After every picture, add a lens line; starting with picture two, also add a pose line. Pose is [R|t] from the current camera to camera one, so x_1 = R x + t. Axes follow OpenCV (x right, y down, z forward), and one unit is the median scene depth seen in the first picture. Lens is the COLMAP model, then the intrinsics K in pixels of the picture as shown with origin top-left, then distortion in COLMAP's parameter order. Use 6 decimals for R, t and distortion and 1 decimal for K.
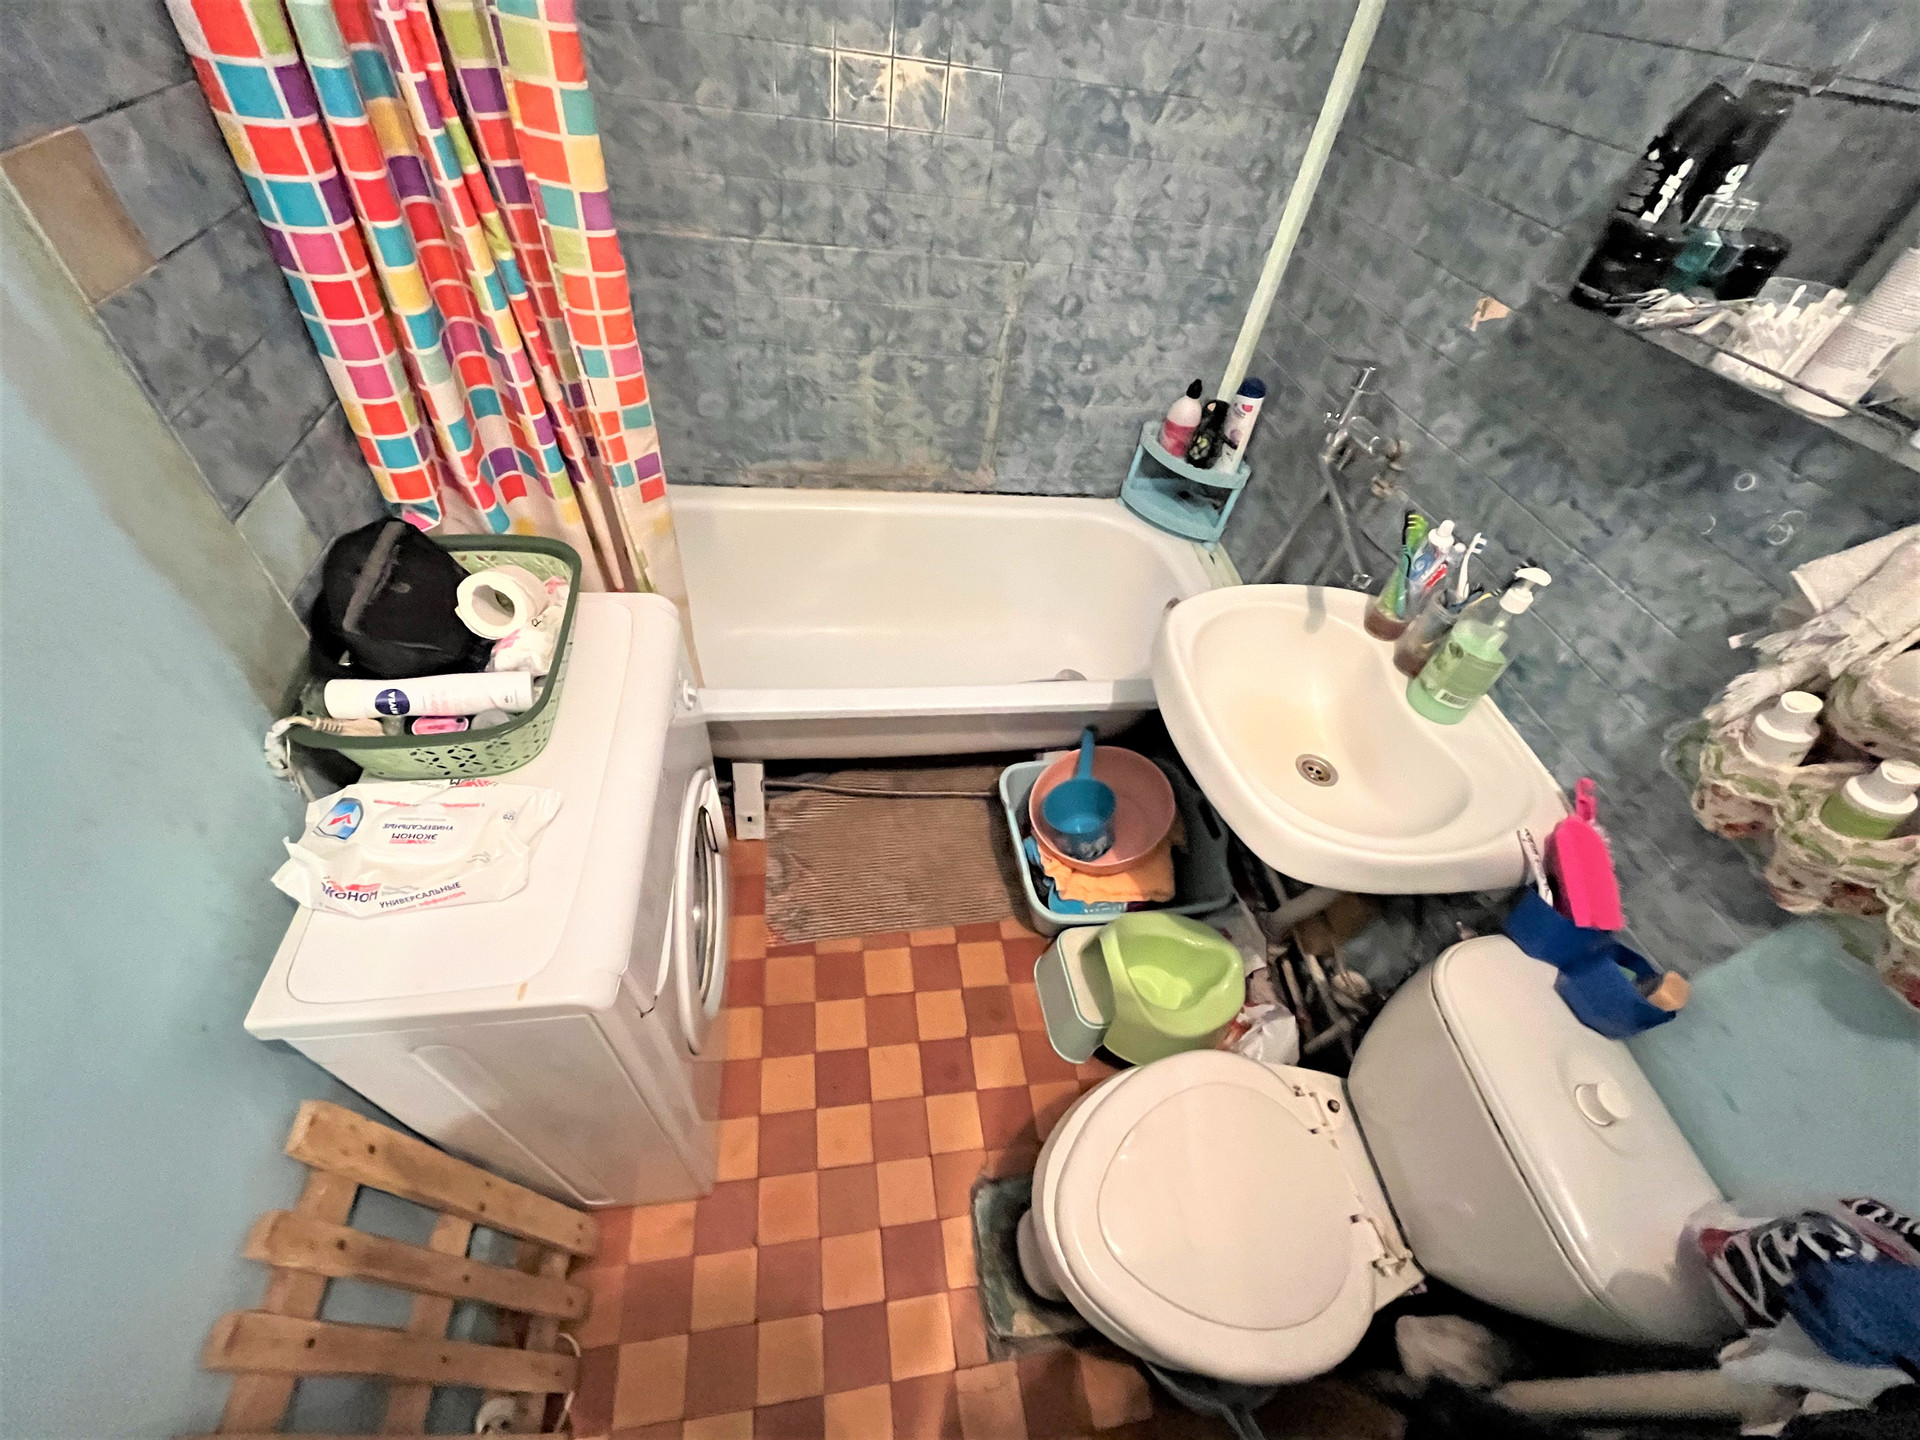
lens RADIAL K [[782.6, 0, 957.3], [0, 782.6, 723.4], [0, 0, 1]] dist [-0.003165, 0.000159]
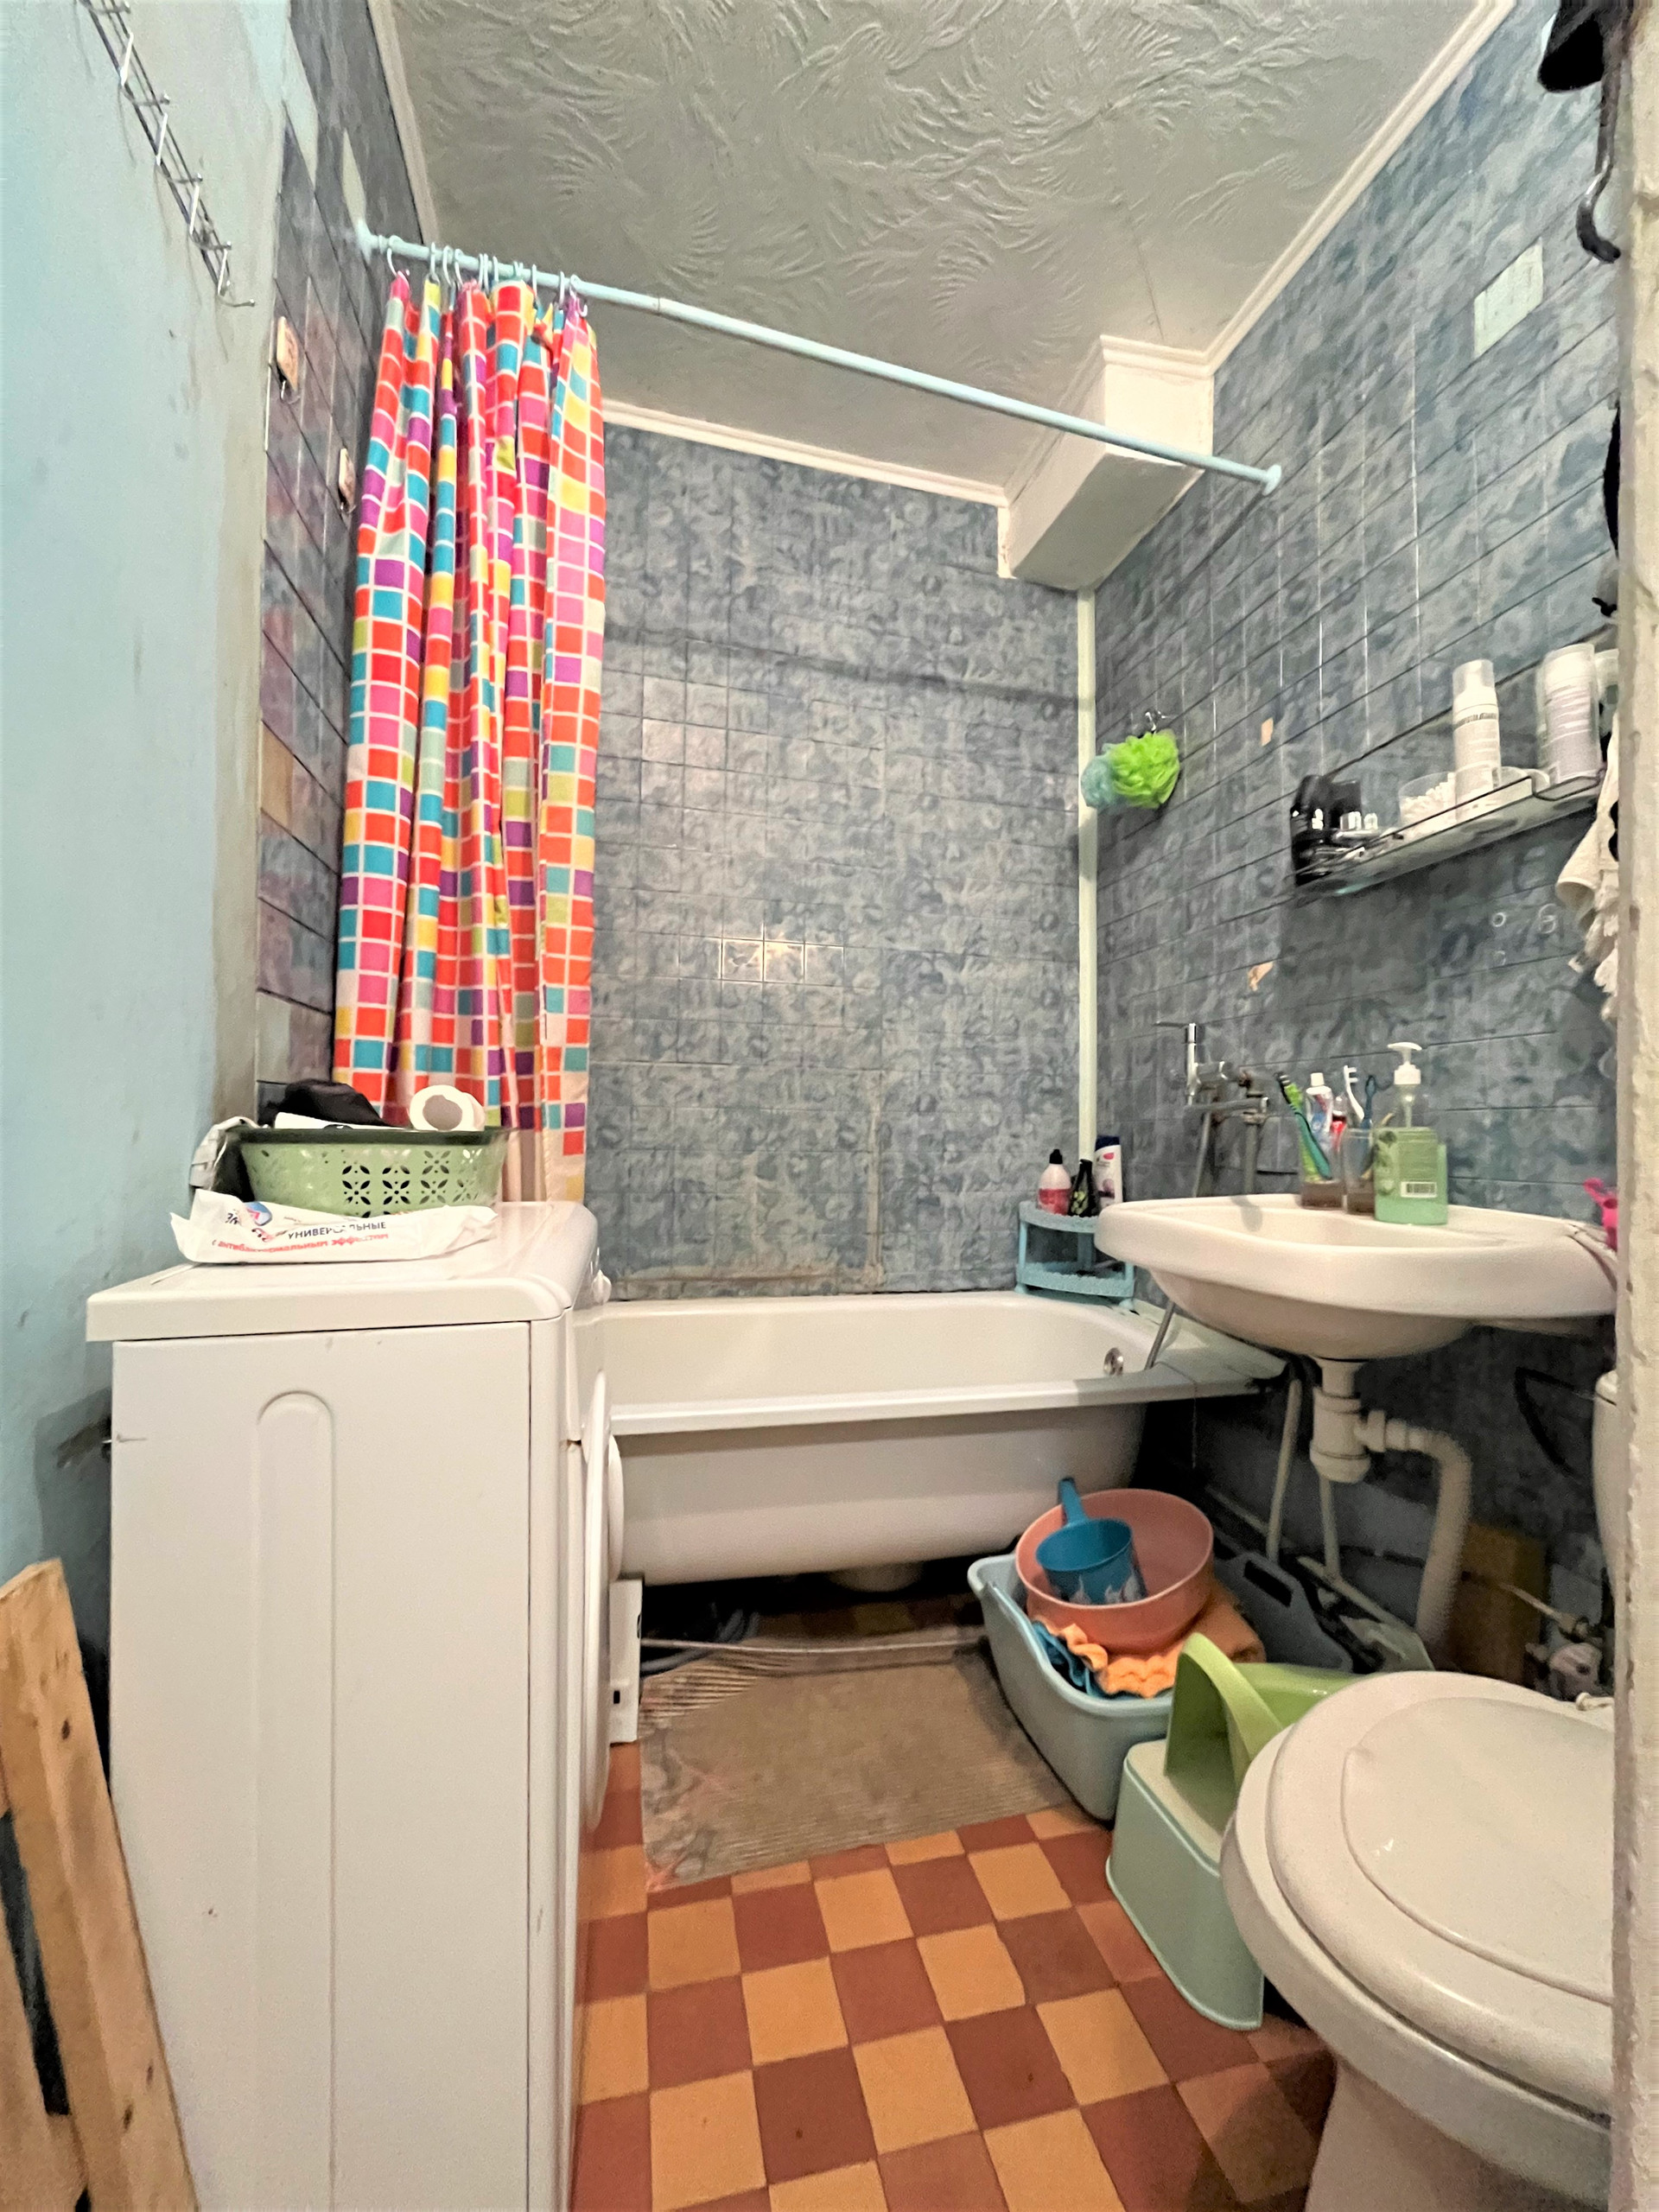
lens RADIAL K [[913.0, 0, 831.0], [0, 913.0, 1114.0], [0, 0, 1]] dist [-0.002884, -0.000127]
pose [[0.990366, -0.105515, 0.089675, -0.120946], [0.137176, 0.659097, -0.739442, 0.470218], [0.018917, 0.744619, 0.667221, 0.134572]]
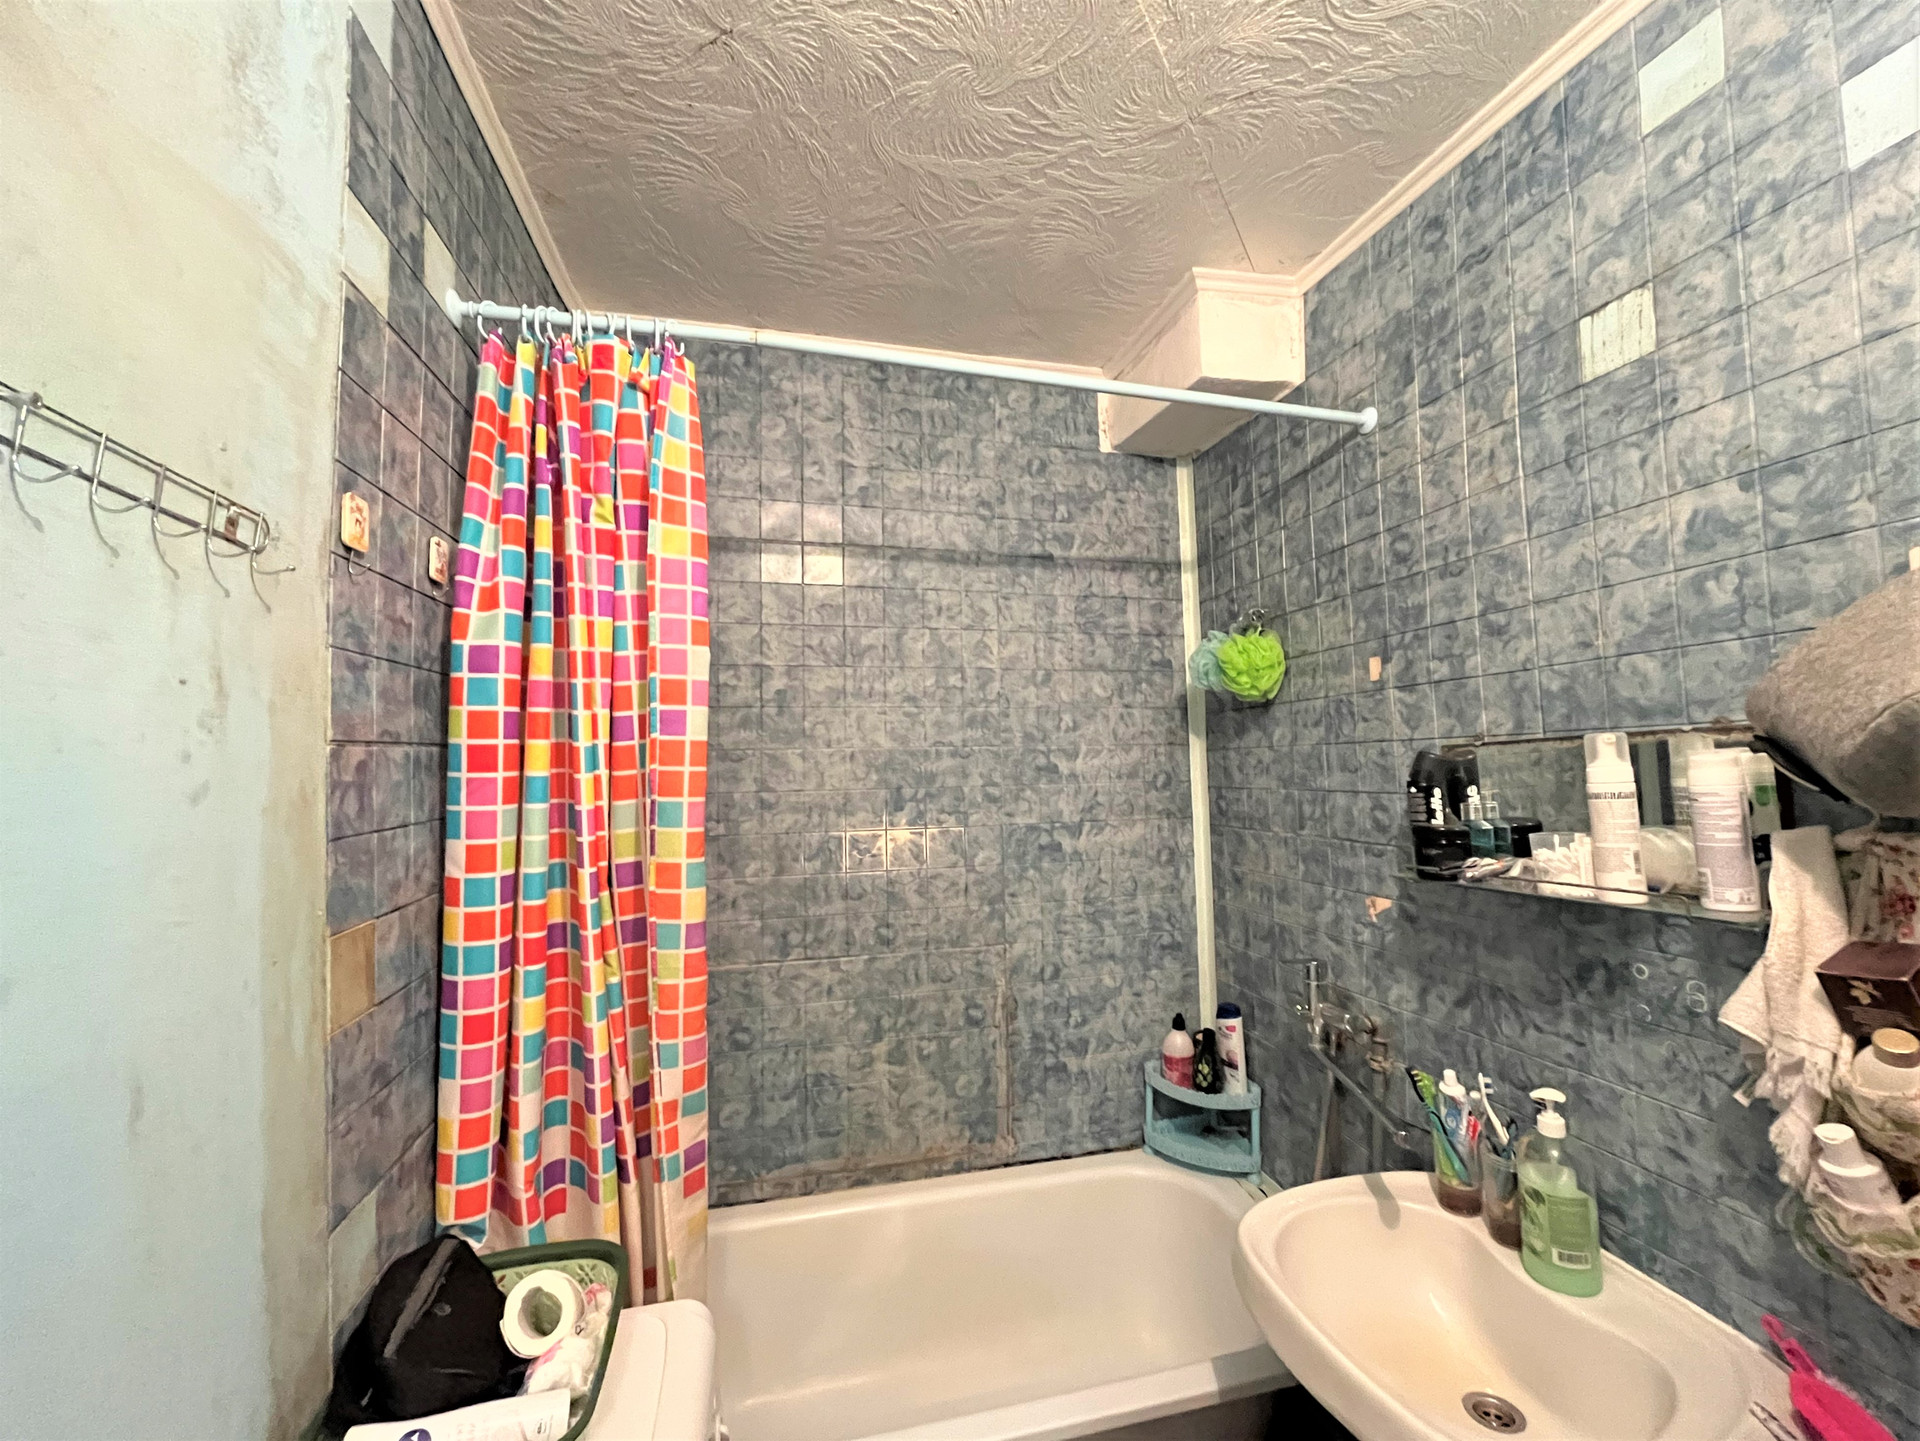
lens RADIAL K [[814.0, 0, 958.0], [0, 814.0, 713.0], [0, 0, 1]] dist [-0.003138, -0.000122]
pose [[0.986346, -0.137321, 0.090909, -0.051313], [0.158169, 0.636148, -0.755181, 0.123829], [0.045870, 0.759249, 0.649182, -0.094771]]
